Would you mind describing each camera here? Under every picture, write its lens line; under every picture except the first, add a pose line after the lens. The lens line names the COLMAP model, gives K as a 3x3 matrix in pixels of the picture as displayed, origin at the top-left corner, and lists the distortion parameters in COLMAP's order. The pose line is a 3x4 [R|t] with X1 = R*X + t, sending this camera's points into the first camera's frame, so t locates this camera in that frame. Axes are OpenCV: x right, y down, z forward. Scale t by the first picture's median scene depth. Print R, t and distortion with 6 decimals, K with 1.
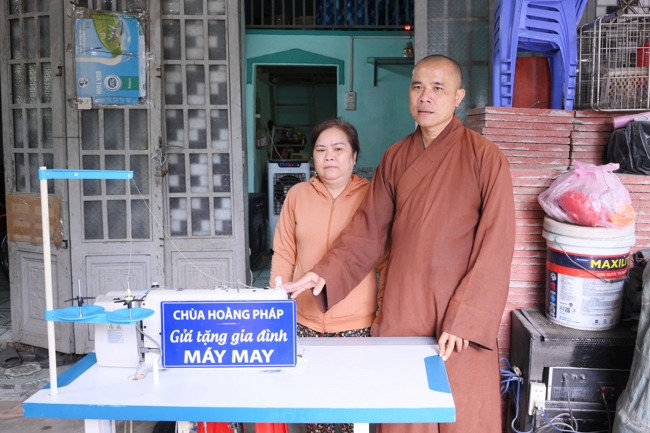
lens RADIAL K [[630.7, 0, 366.5], [0, 630.7, 196.0], [0, 0, 1]] dist [-0.074540, 0.075842]
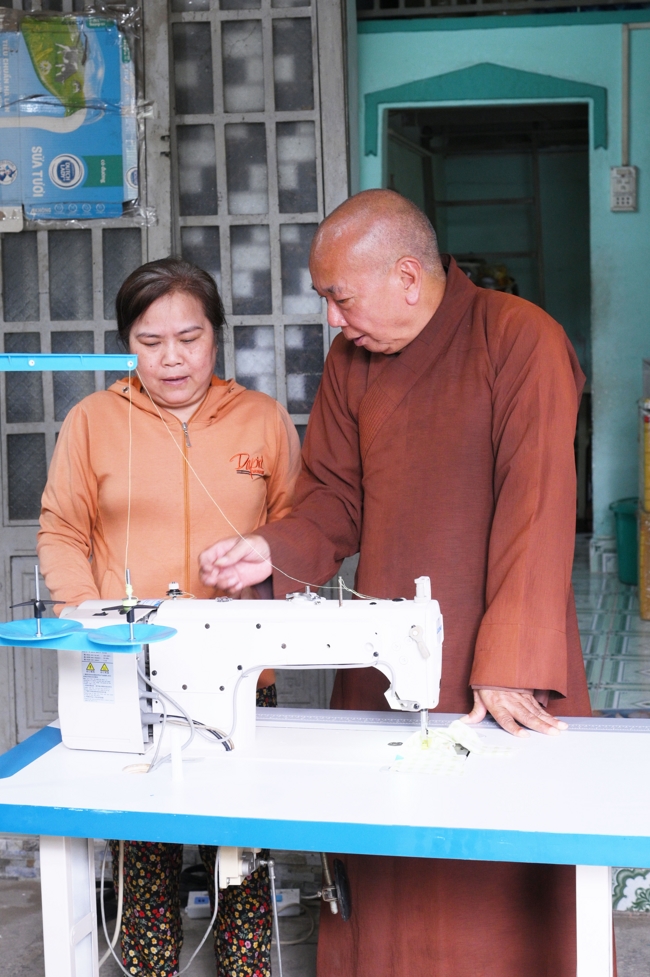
lens RADIAL K [[1699.8, 0, 312.4], [0, 1699.8, 444.8], [0, 0, 1]] dist [-0.009635, -0.002875]
pose [[0.975260, -0.003385, -0.221034, 0.035306], [0.003422, 0.999994, -0.000212, 0.016172], [0.221033, -0.000550, 0.975266, -0.153927]]
